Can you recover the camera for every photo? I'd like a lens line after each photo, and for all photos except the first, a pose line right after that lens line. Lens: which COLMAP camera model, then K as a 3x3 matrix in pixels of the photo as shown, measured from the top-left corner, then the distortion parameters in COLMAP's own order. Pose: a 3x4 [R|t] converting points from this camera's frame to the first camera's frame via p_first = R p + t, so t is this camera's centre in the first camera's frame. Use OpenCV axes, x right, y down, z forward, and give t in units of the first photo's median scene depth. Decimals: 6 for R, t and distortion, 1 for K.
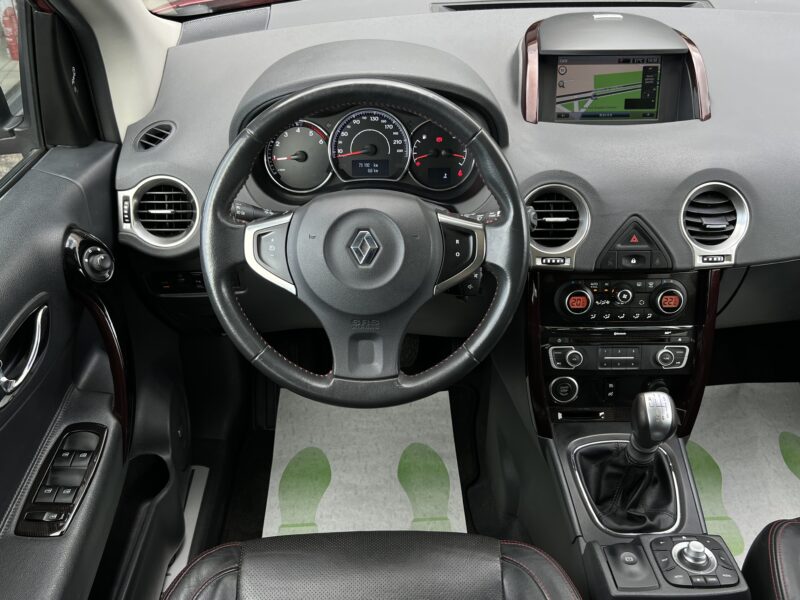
lens RADIAL K [[723.7, 0, 400.6], [0, 723.7, 295.6], [0, 0, 1]] dist [0.058835, -0.051391]
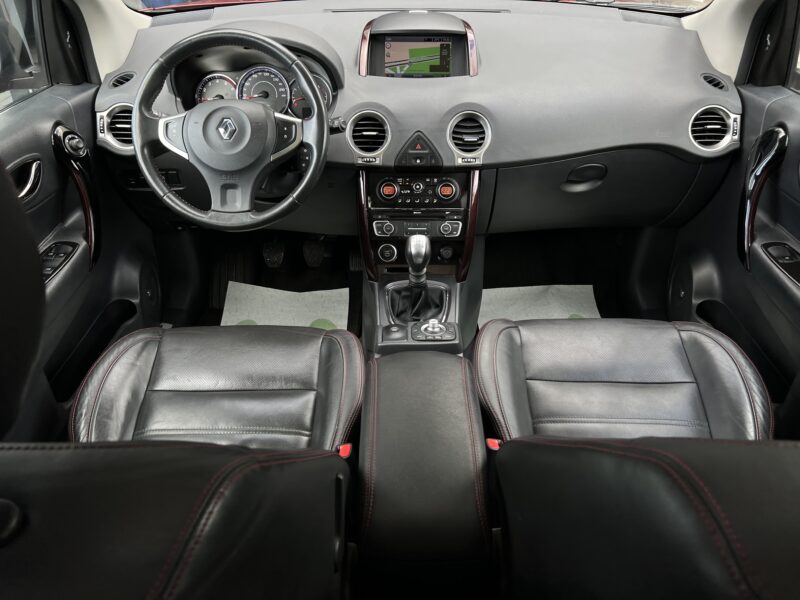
lens RADIAL K [[618.1, 0, 402.3], [0, 618.1, 305.8], [0, 0, 1]] dist [0.068573, -0.039419]
pose [[0.999573, 0.018940, -0.022248, 0.304972], [-0.019134, 0.999781, -0.008532, 0.267179], [0.022081, 0.008954, 0.999716, -0.336672]]
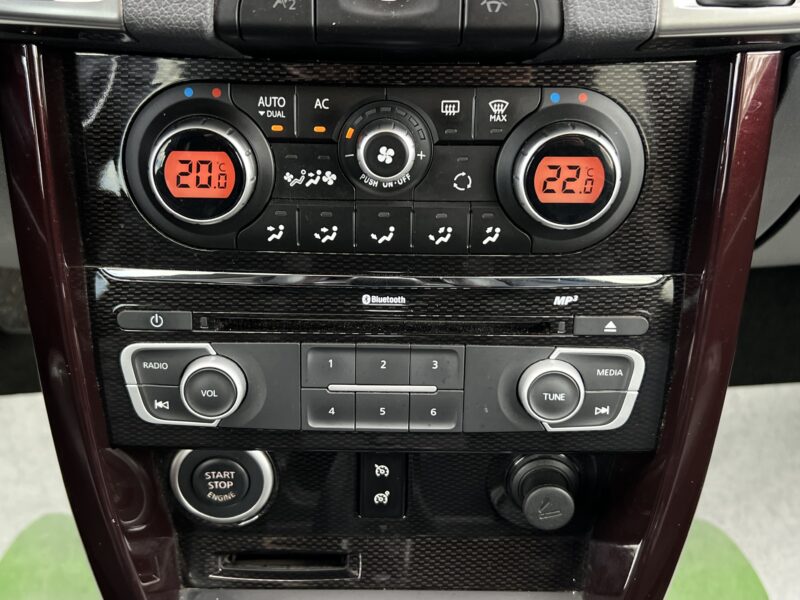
lens RADIAL K [[995.1, 0, 395.2], [0, 995.1, 295.0], [0, 0, 1]] dist [-0.000978, 0.000000]
pose [[0.999766, 0.021569, 0.001404, 0.307774], [-0.021578, 0.992159, 0.123109, 0.006585], [0.001263, -0.123111, 0.992392, 0.651487]]
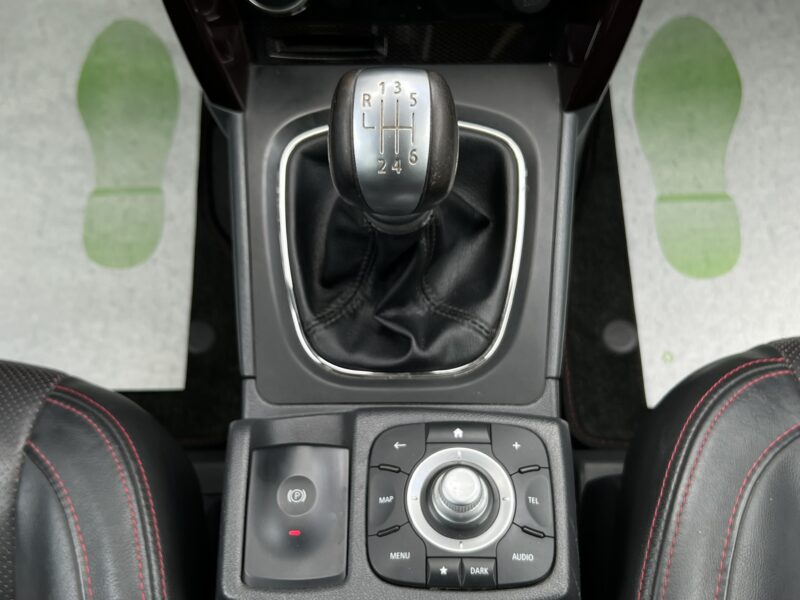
lens RADIAL K [[995.1, 0, 377.1], [0, 995.1, 311.0], [0, 0, 1]] dist [-0.000978, 0.000000]
pose [[0.998924, 0.020102, -0.041795, 0.317185], [0.007727, 0.816446, 0.577370, -0.024086], [0.045730, -0.577072, 0.815412, 0.525726]]
